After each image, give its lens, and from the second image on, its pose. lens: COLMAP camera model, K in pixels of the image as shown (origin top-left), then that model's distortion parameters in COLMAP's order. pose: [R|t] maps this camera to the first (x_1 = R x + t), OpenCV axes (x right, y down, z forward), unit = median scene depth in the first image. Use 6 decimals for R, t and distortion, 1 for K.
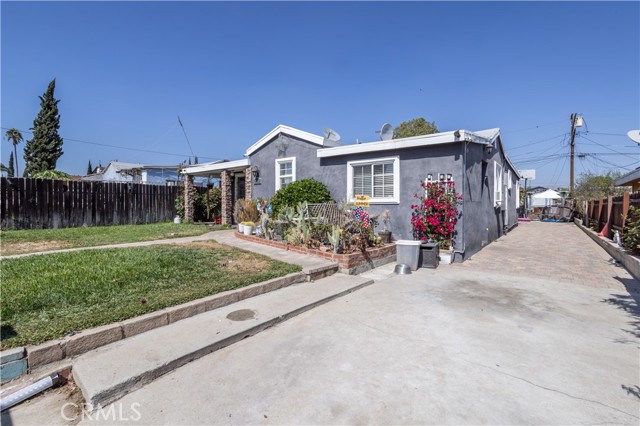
lens RADIAL K [[307.3, 0, 319.2], [0, 307.3, 209.5], [0, 0, 1]] dist [-0.054135, 0.033266]
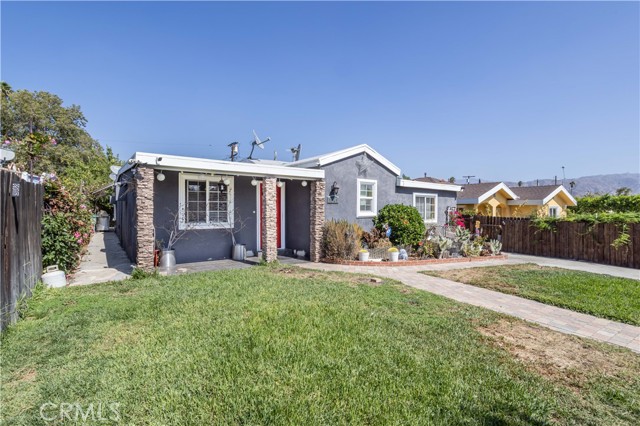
lens RADIAL K [[307.3, 0, 319.2], [0, 307.3, 209.5], [0, 0, 1]] dist [-0.054135, 0.033266]
pose [[0.264569, -0.002403, 0.964364, -1.115986], [0.002126, 0.999996, 0.001908, -0.074547], [-0.964364, 0.001545, 0.264573, 0.902268]]
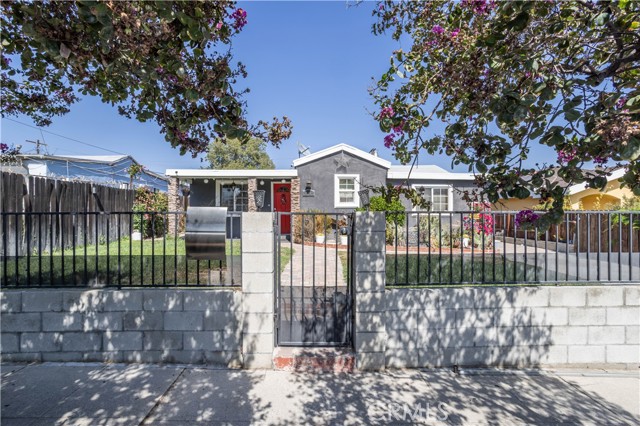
lens RADIAL K [[315.3, 0, 314.0], [0, 315.3, 214.4], [0, 0, 1]] dist [-0.069109, 0.036512]
pose [[0.762260, 0.000816, 0.647271, -0.952343], [0.005301, 0.999958, -0.007503, -0.015223], [-0.647250, 0.009151, 0.762223, 0.214738]]
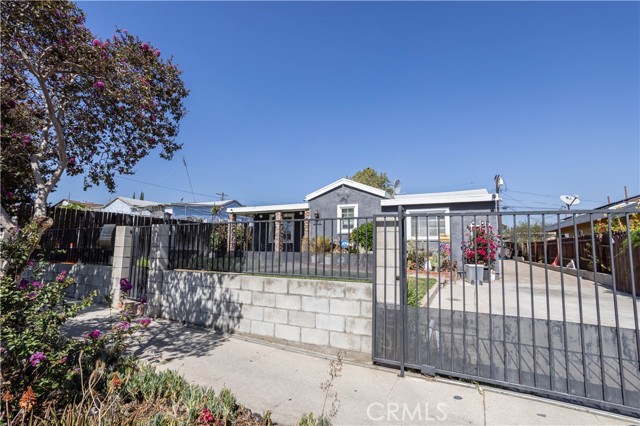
lens RADIAL K [[307.3, 0, 319.2], [0, 307.3, 209.5], [0, 0, 1]] dist [-0.054135, 0.033266]
pose [[0.977044, 0.038081, 0.209606, -0.499854], [-0.009335, 0.990602, -0.136459, 0.028699], [-0.212833, 0.131370, 0.968217, -0.212169]]
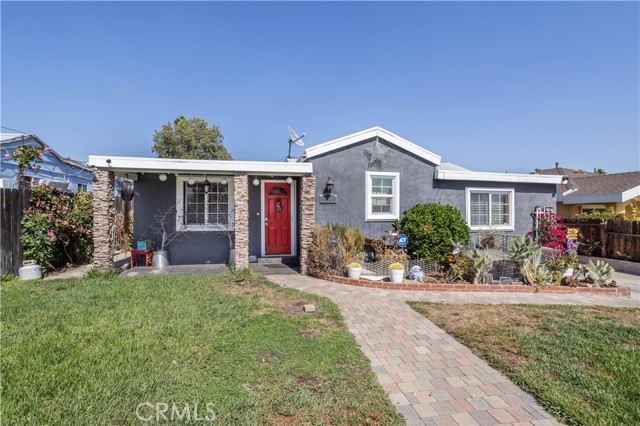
lens RADIAL K [[307.3, 0, 319.2], [0, 307.3, 209.5], [0, 0, 1]] dist [-0.054135, 0.033266]
pose [[0.639456, 0.003631, 0.768819, -0.808337], [0.003763, 0.999962, -0.007853, -0.070270], [-0.768819, 0.007915, 0.639418, 0.645477]]
